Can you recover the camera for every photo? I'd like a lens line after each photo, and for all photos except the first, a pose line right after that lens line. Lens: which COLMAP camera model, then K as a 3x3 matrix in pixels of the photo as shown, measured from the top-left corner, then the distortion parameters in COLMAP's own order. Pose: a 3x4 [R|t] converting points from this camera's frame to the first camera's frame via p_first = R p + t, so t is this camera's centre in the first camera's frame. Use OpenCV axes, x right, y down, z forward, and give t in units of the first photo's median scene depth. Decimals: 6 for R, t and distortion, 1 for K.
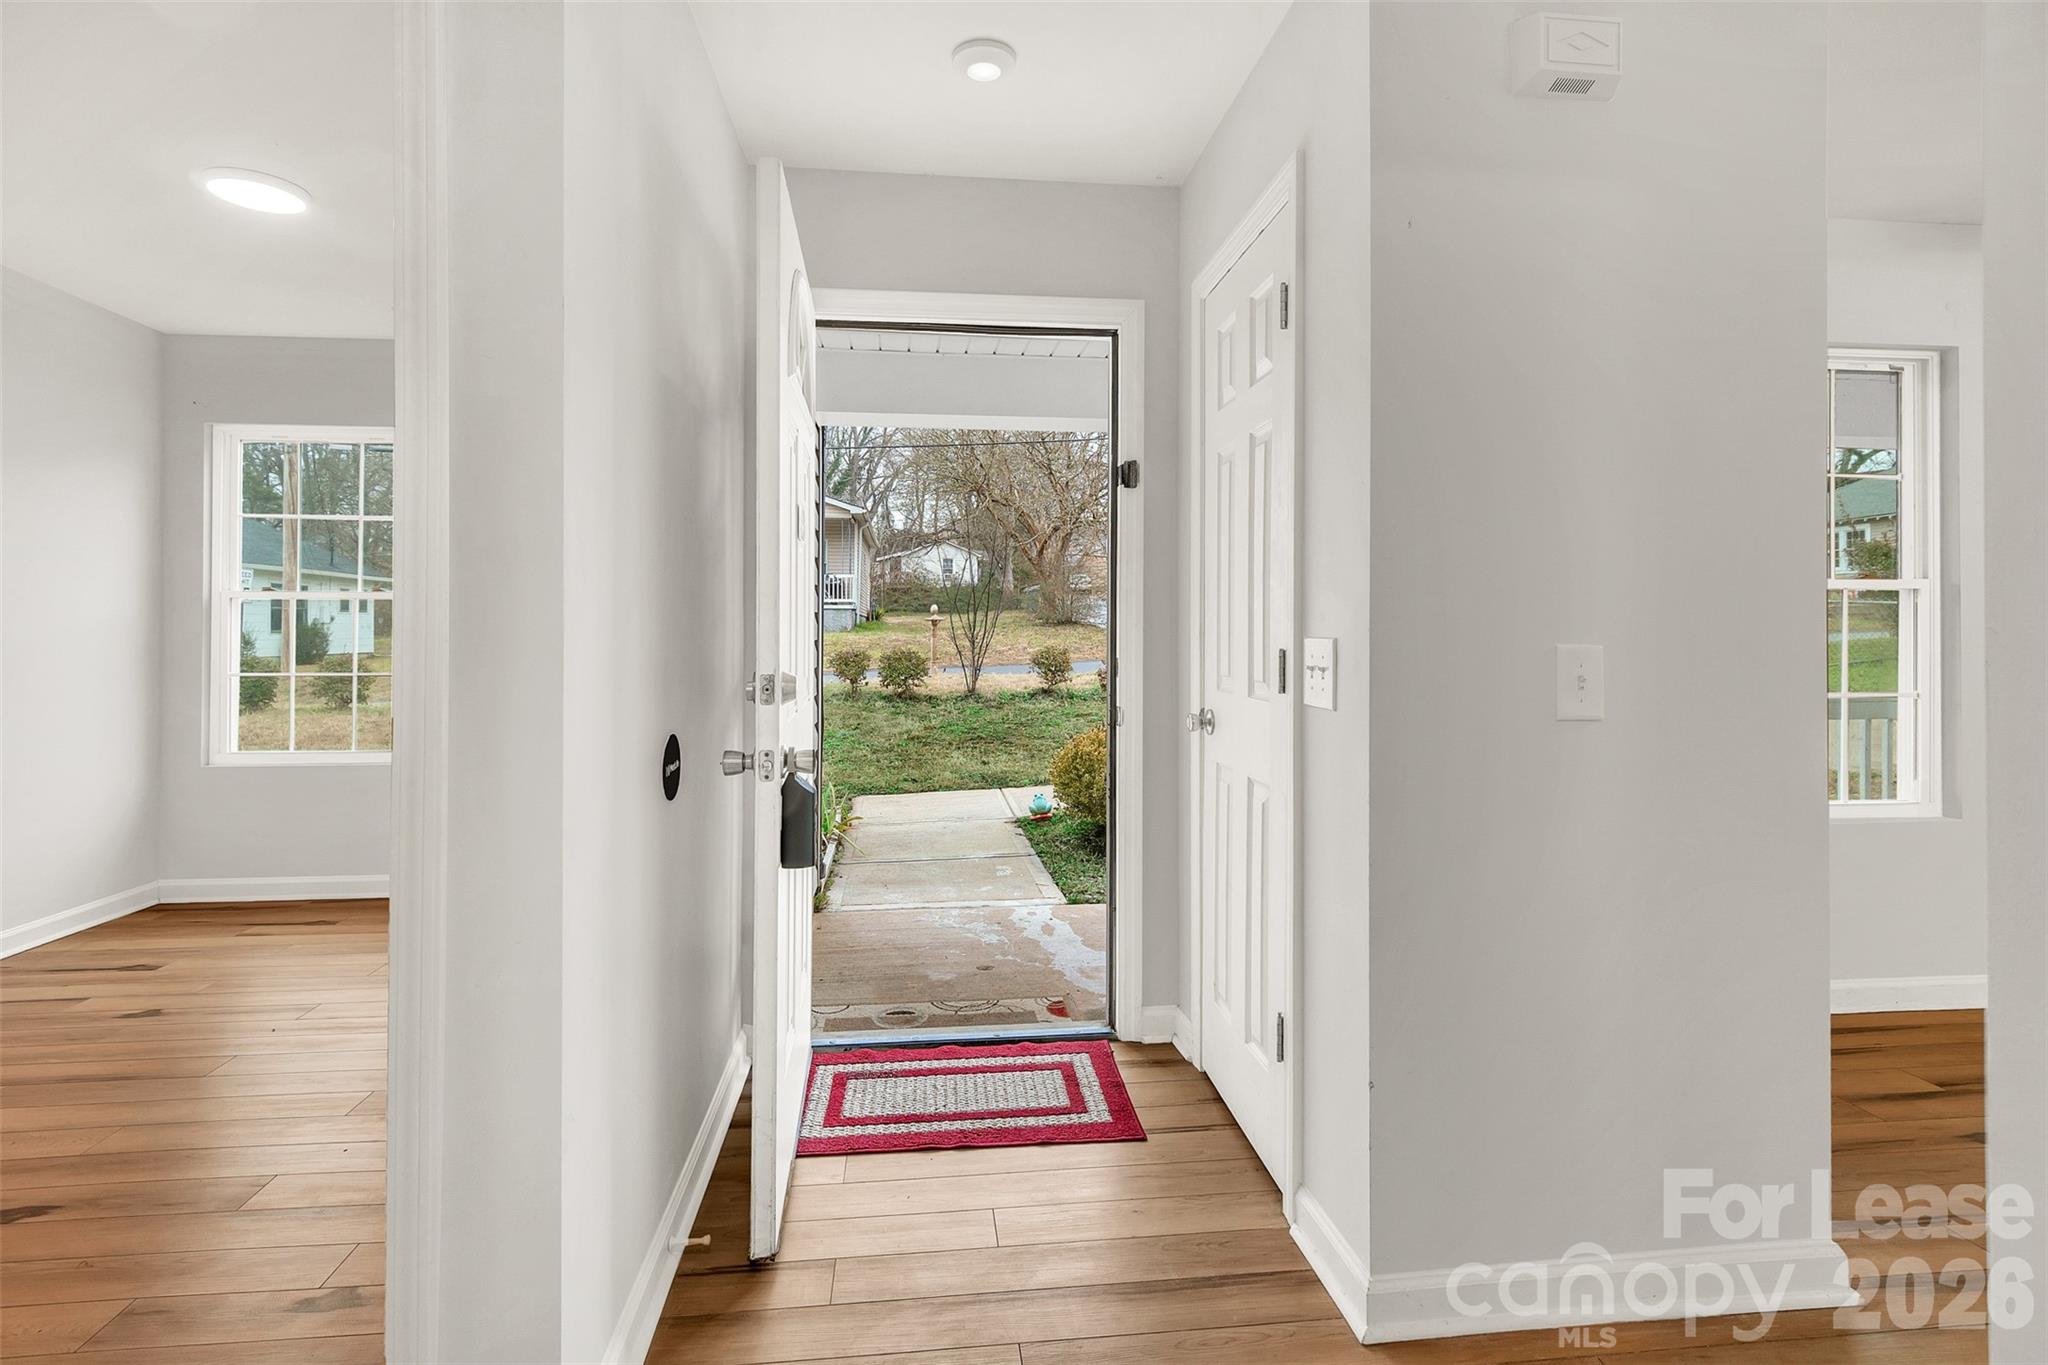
lens RADIAL K [[987.2, 0, 1020.4], [0, 987.2, 632.7], [0, 0, 1]] dist [-0.000636, -0.000141]
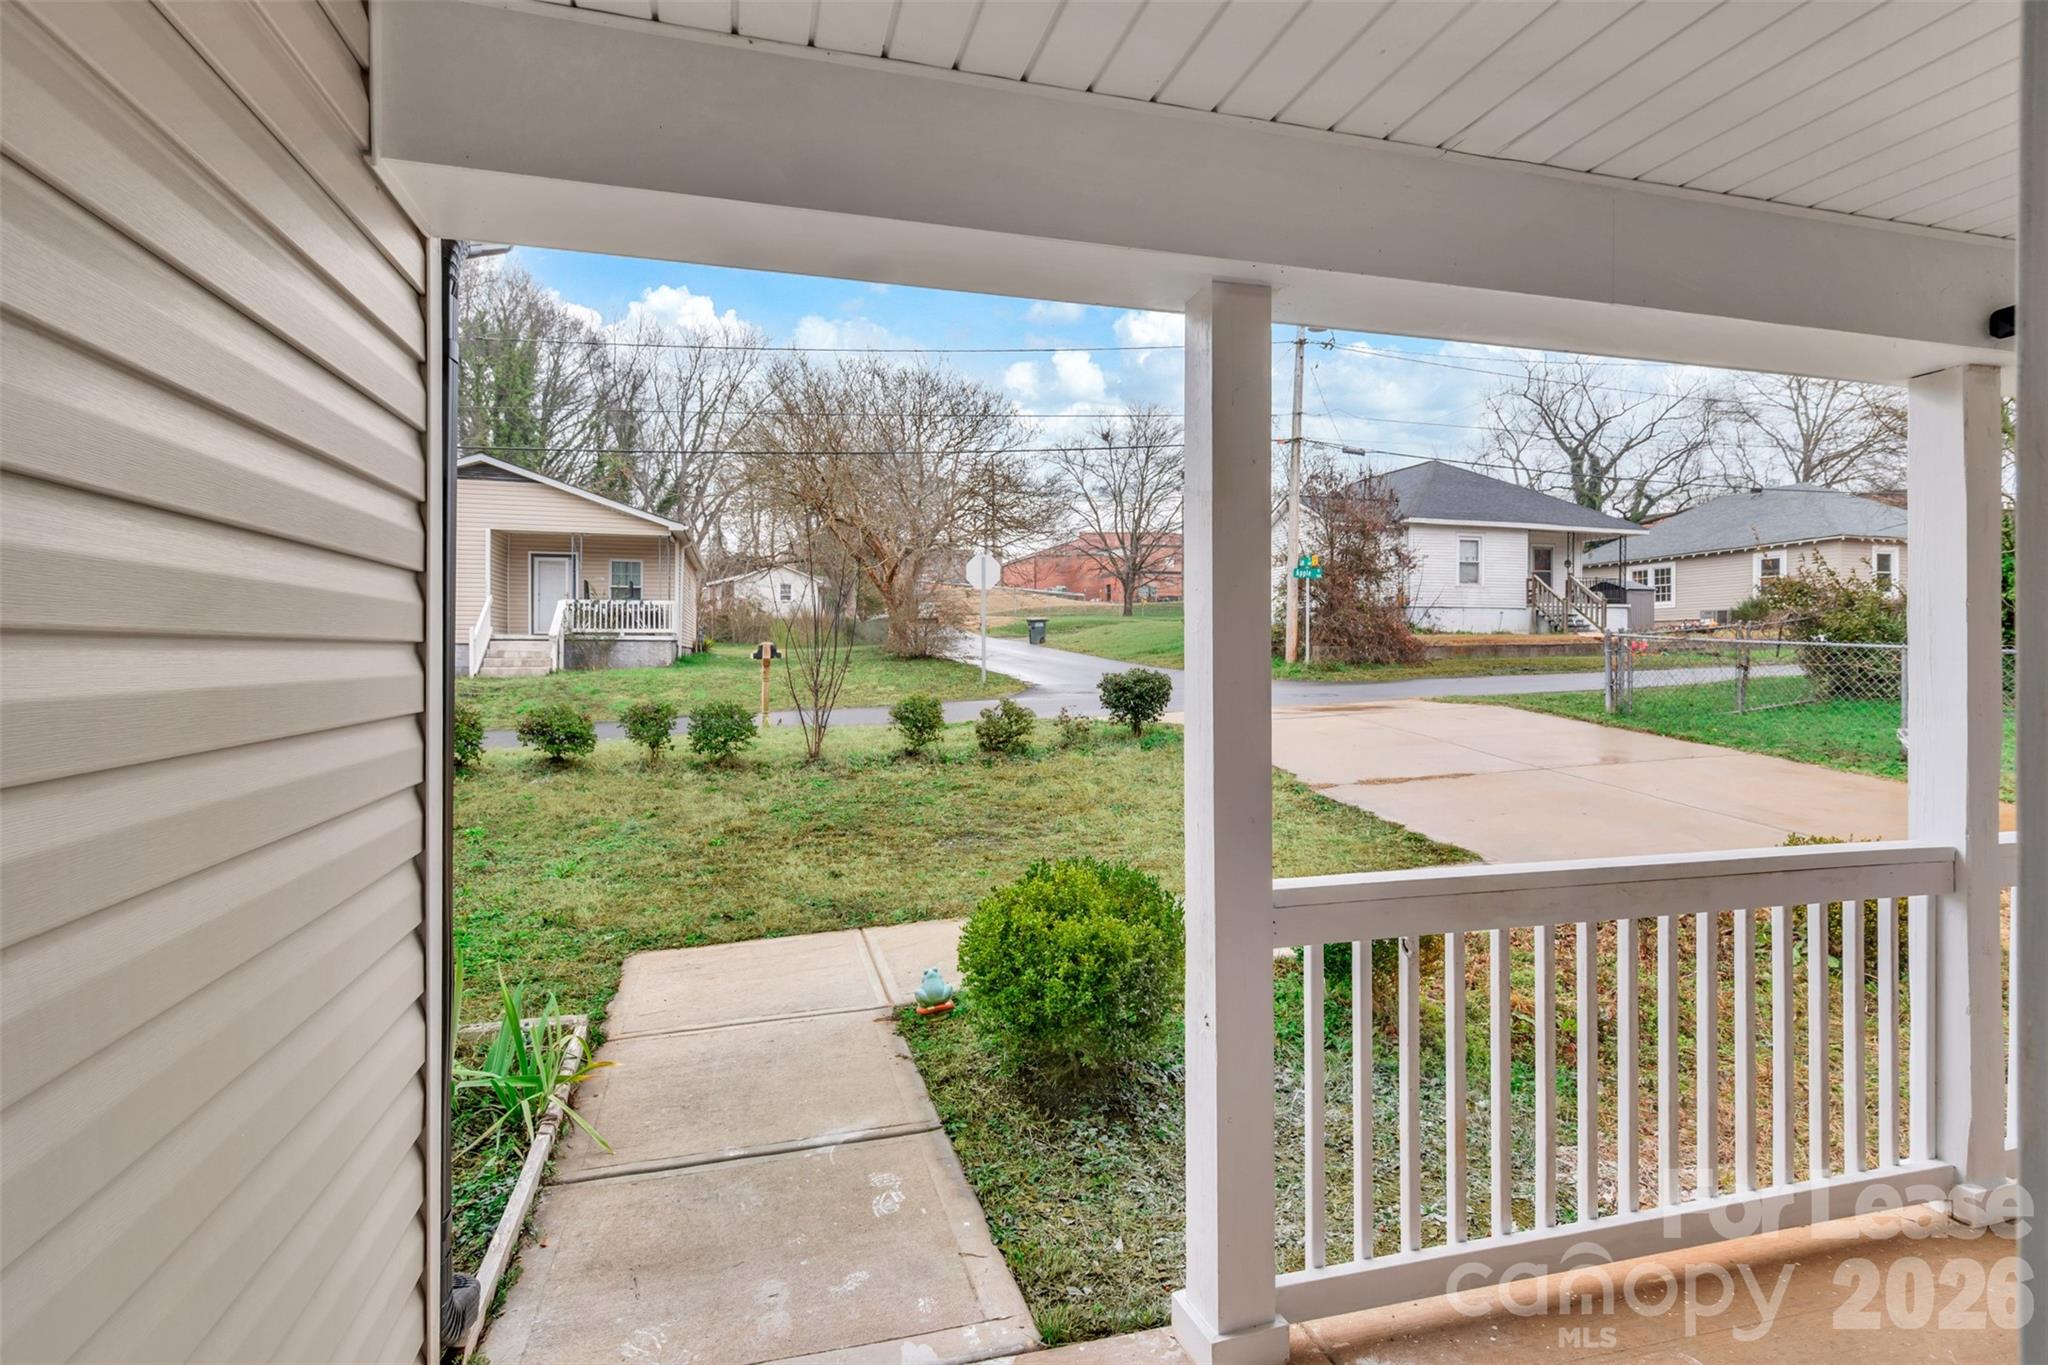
lens RADIAL K [[987.2, 0, 1014.9], [0, 987.2, 671.9], [0, 0, 1]] dist [-0.000636, -0.000141]
pose [[0.988207, -0.001373, 0.153119, -0.010128], [-0.000379, 0.999935, 0.011410, -0.012025], [-0.153124, -0.011334, 0.988142, 0.173499]]
